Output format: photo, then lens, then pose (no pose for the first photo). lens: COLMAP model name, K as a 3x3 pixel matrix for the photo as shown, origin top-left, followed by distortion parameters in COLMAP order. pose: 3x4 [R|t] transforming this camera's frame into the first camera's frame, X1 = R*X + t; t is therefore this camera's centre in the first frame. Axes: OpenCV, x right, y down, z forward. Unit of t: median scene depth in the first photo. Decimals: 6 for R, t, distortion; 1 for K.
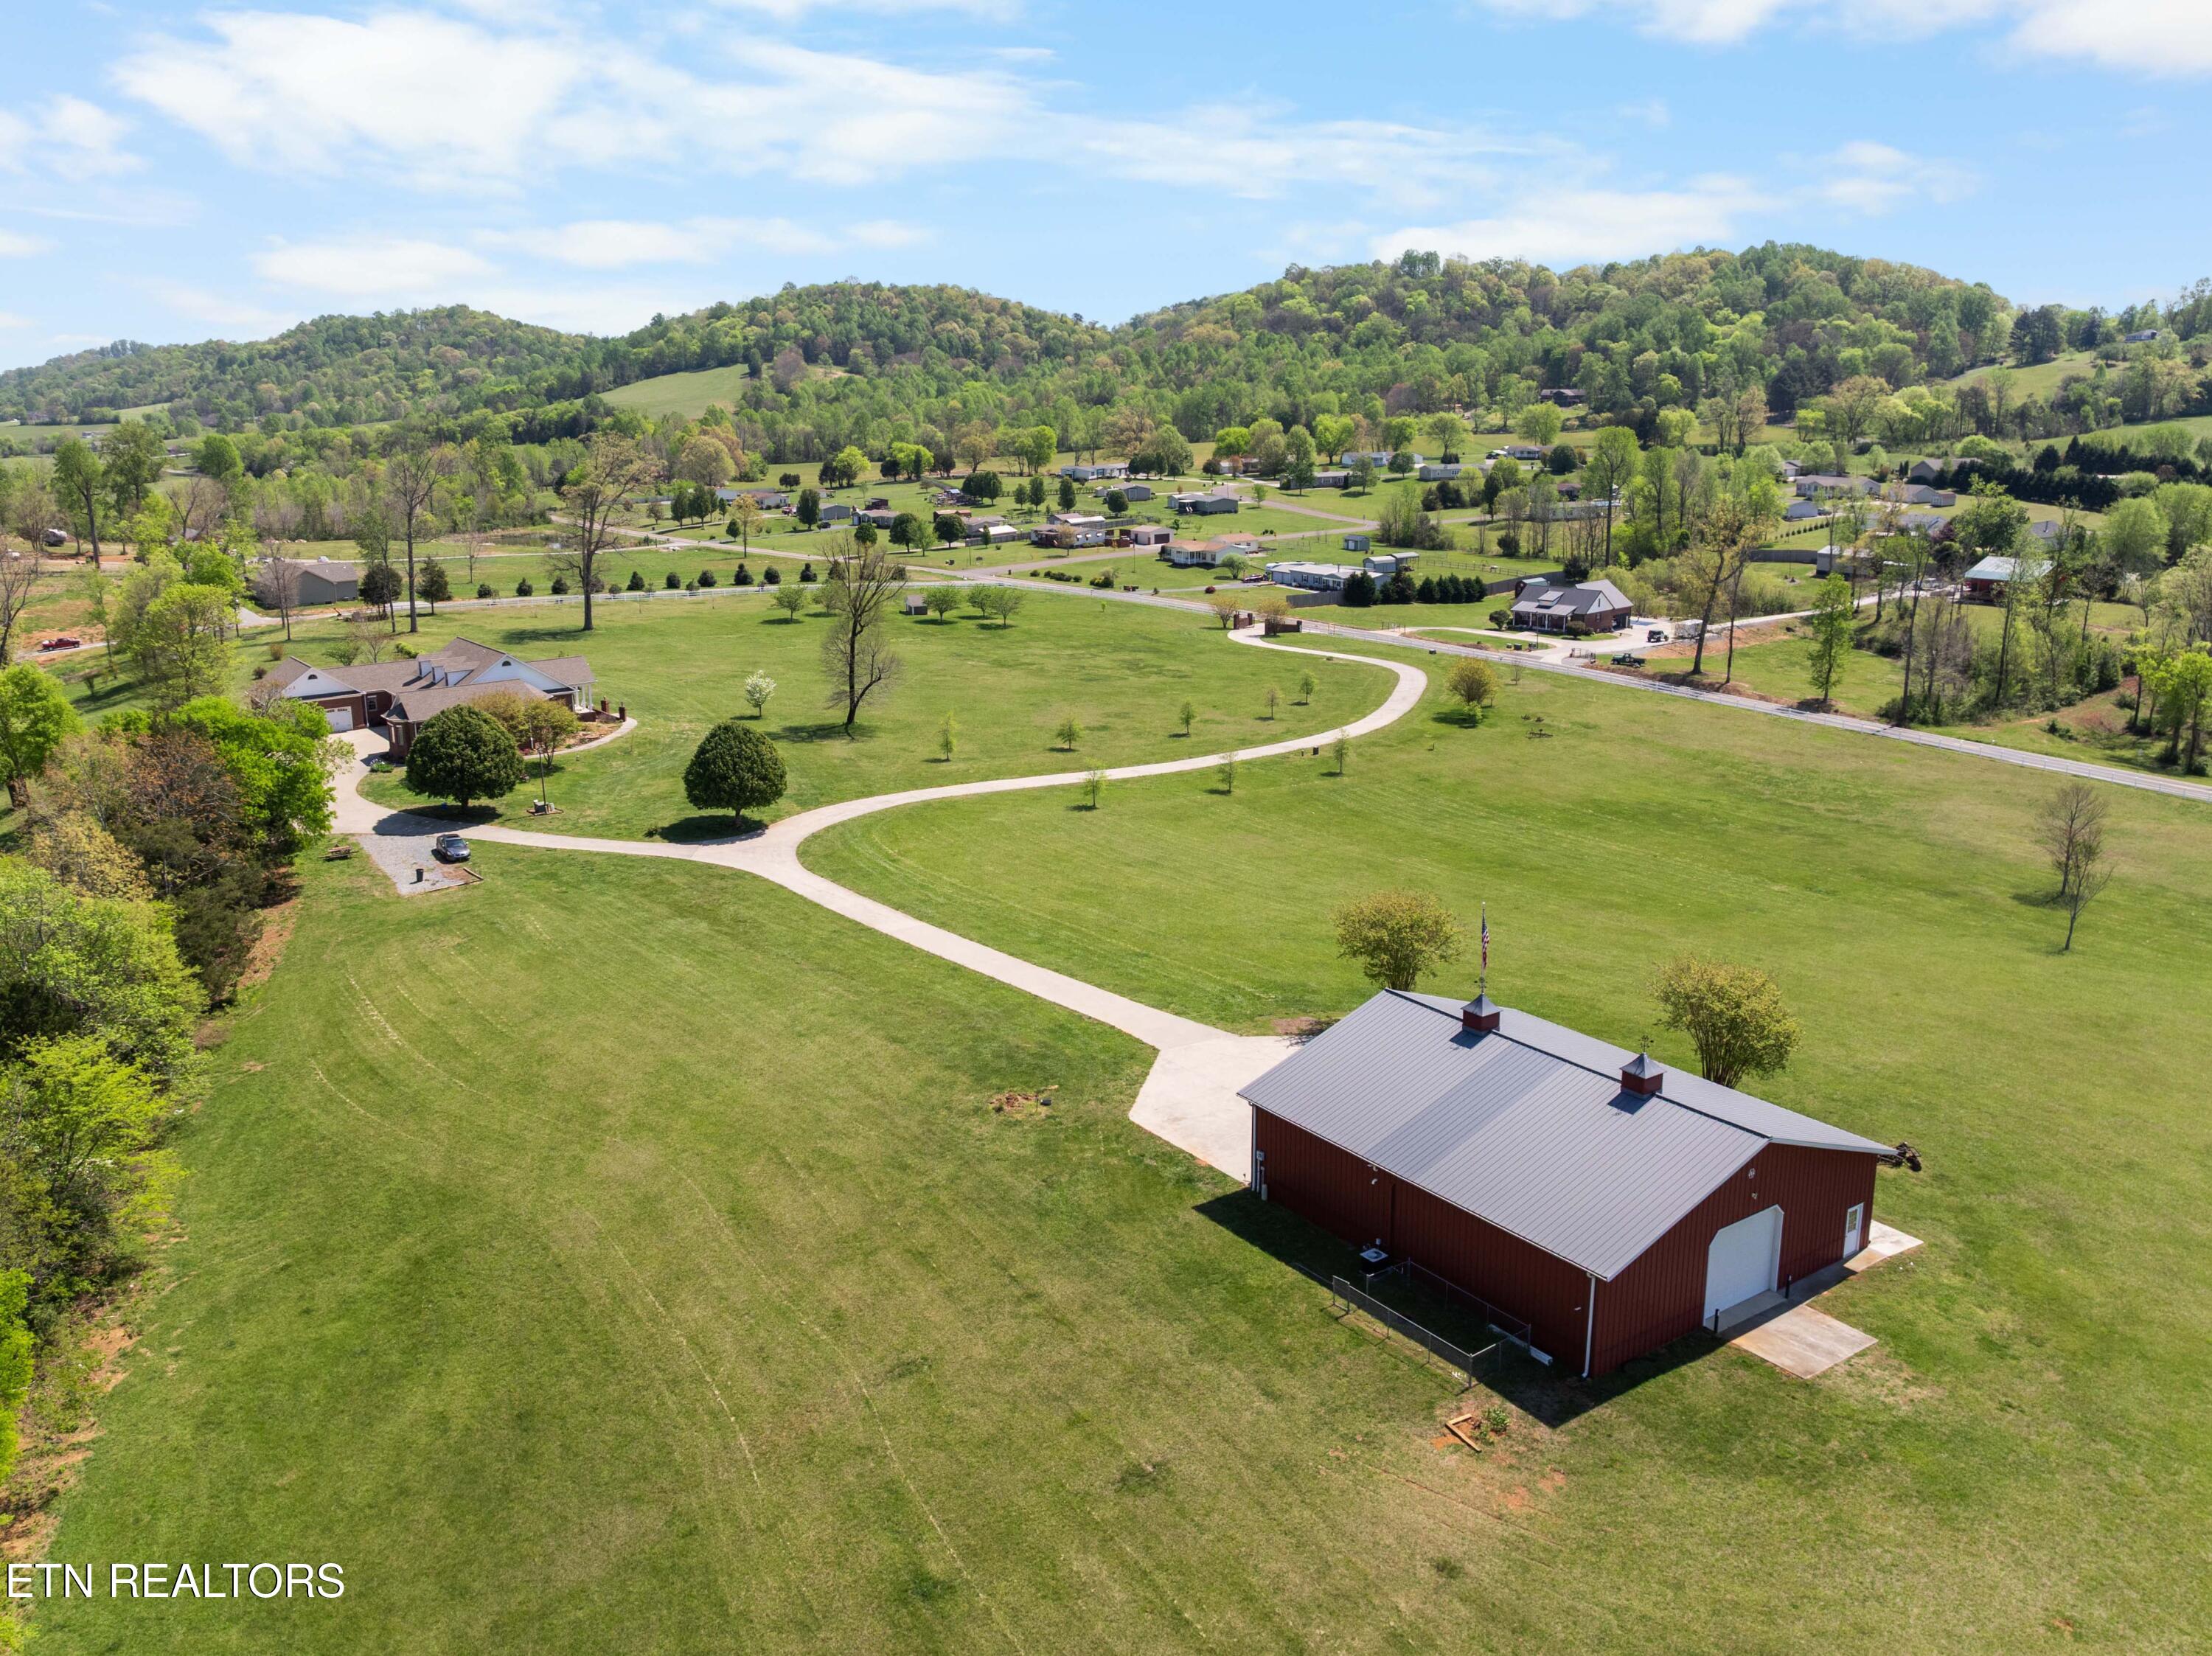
lens RADIAL K [[1703.5, 0, 1106.0], [0, 1703.5, 828.0], [0, 0, 1]] dist [-0.034830, -0.003596]
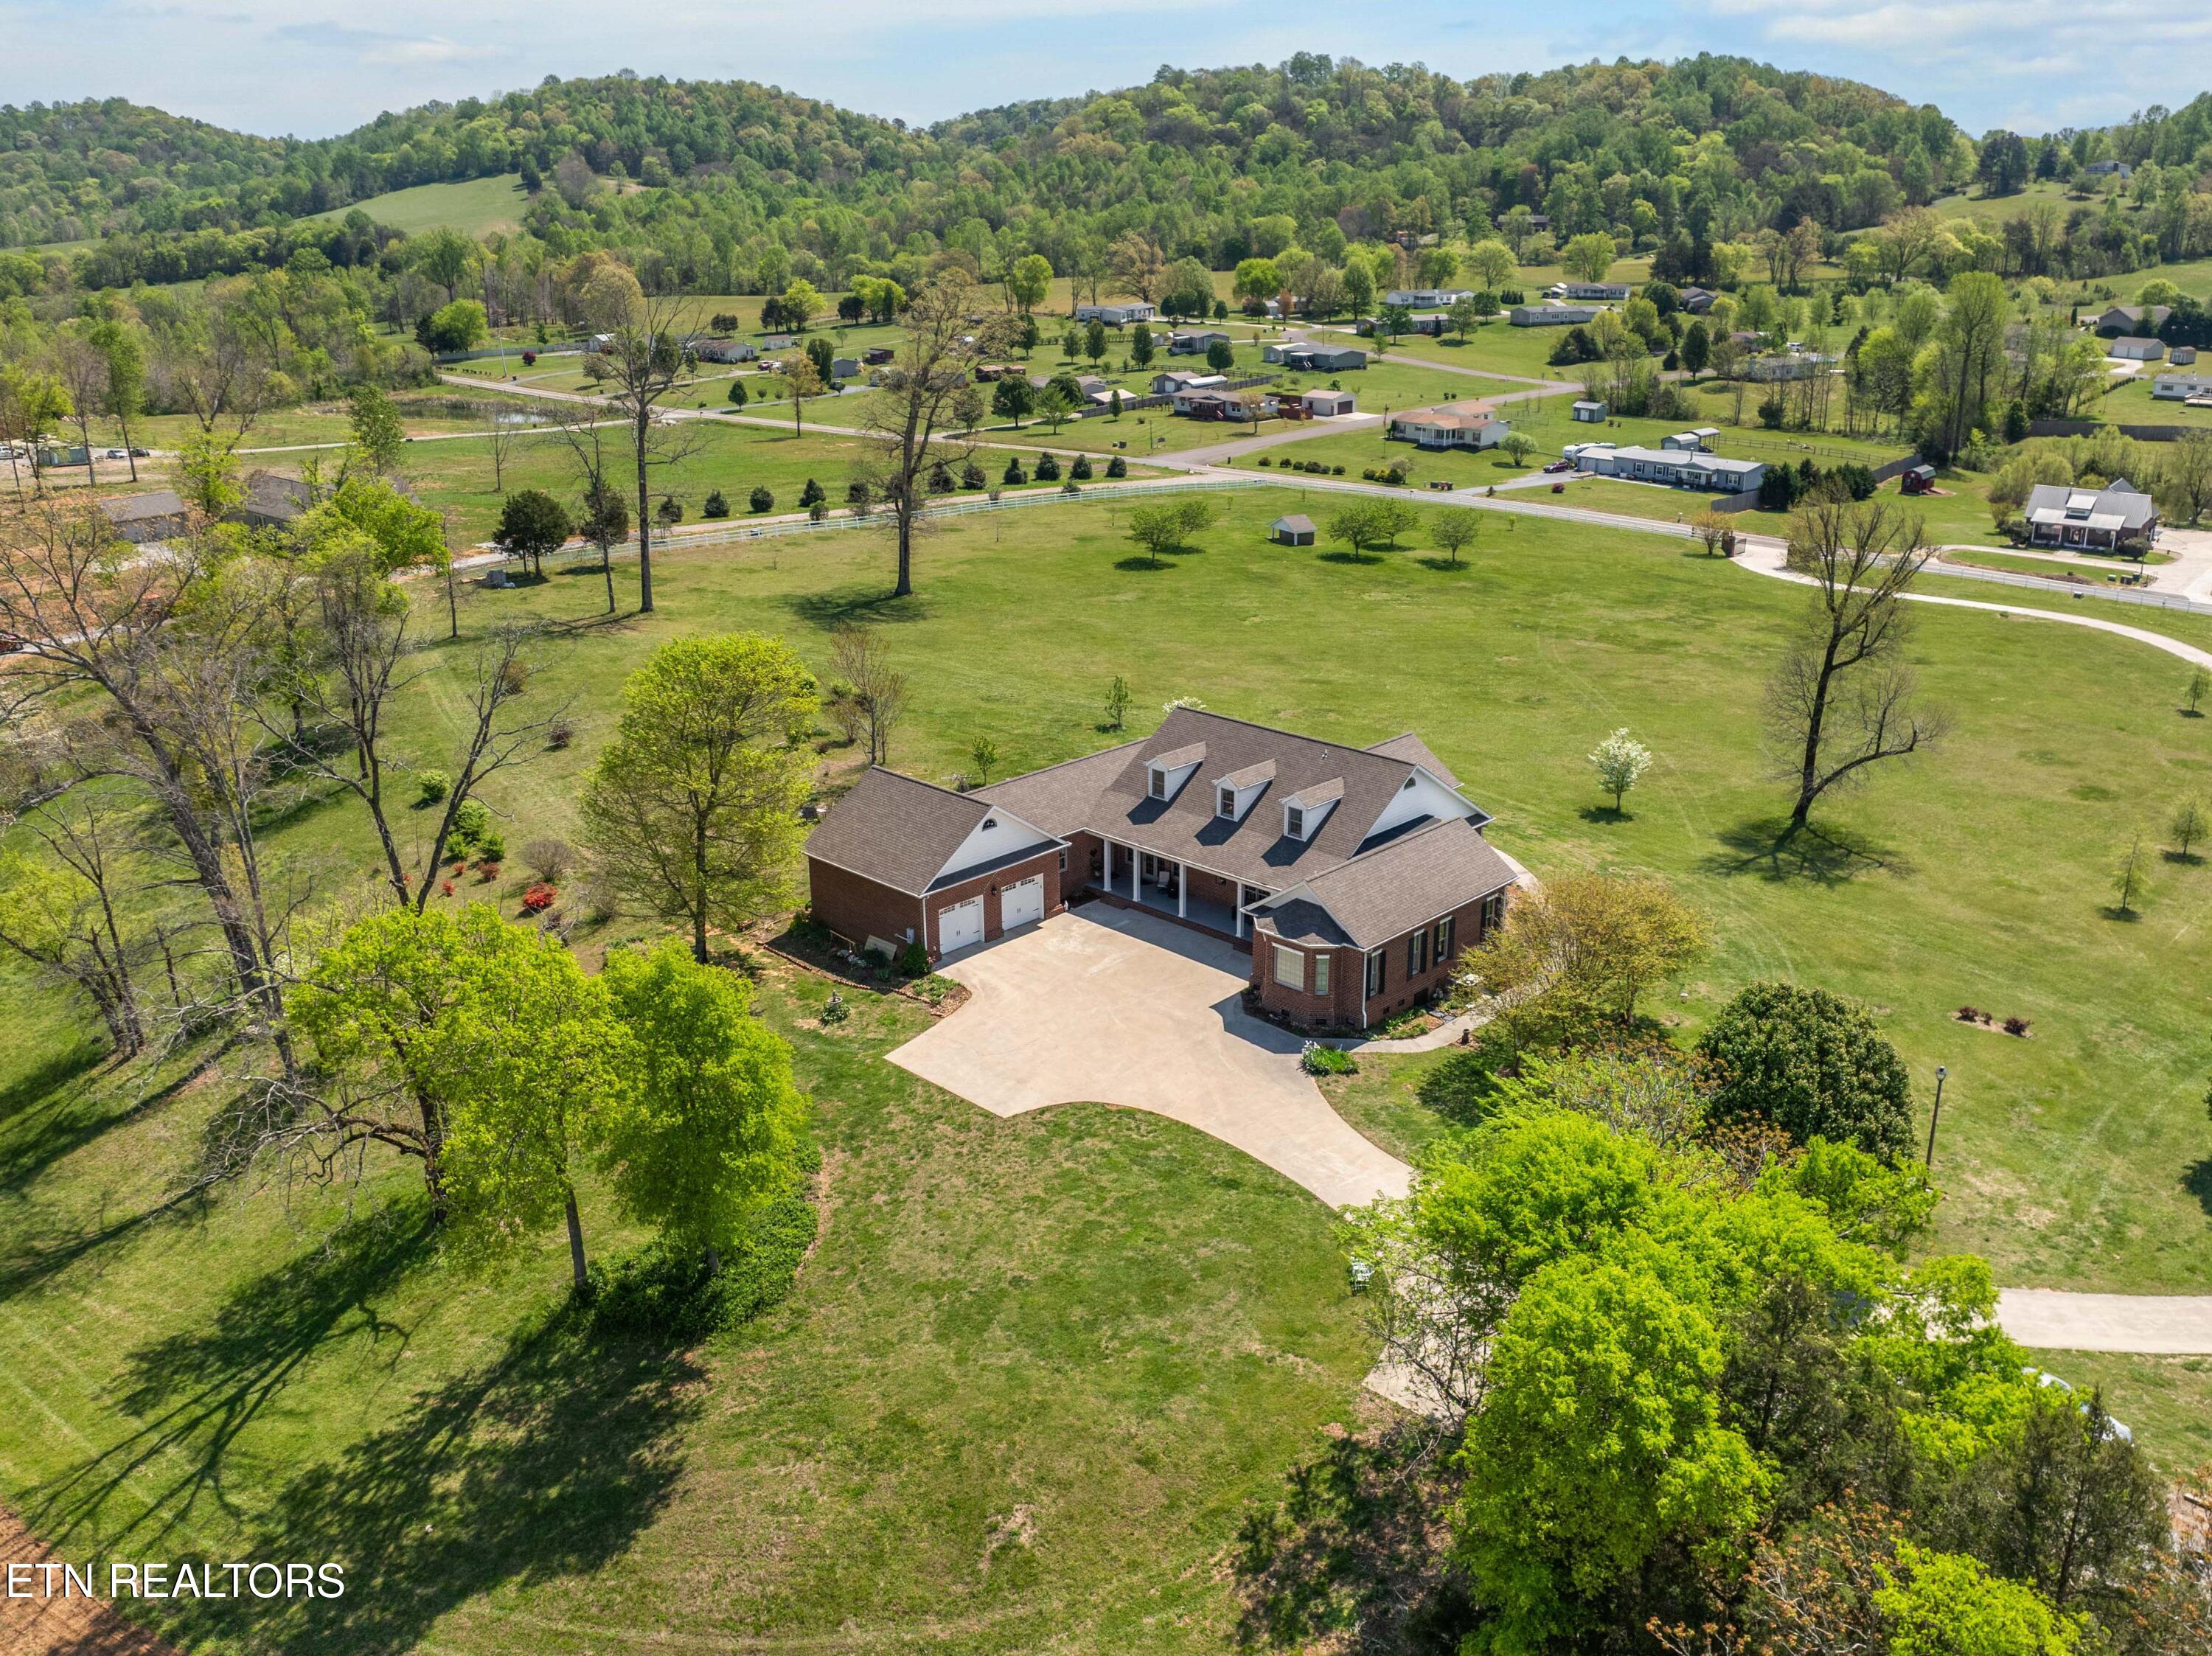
lens RADIAL K [[1703.5, 0, 1106.0], [0, 1703.5, 828.0], [0, 0, 1]] dist [-0.034830, -0.003596]
pose [[0.981135, -0.055484, 0.185192, -0.111637], [0.037081, 0.994155, 0.101397, -0.028770], [-0.189736, -0.092617, 0.977457, 0.111449]]
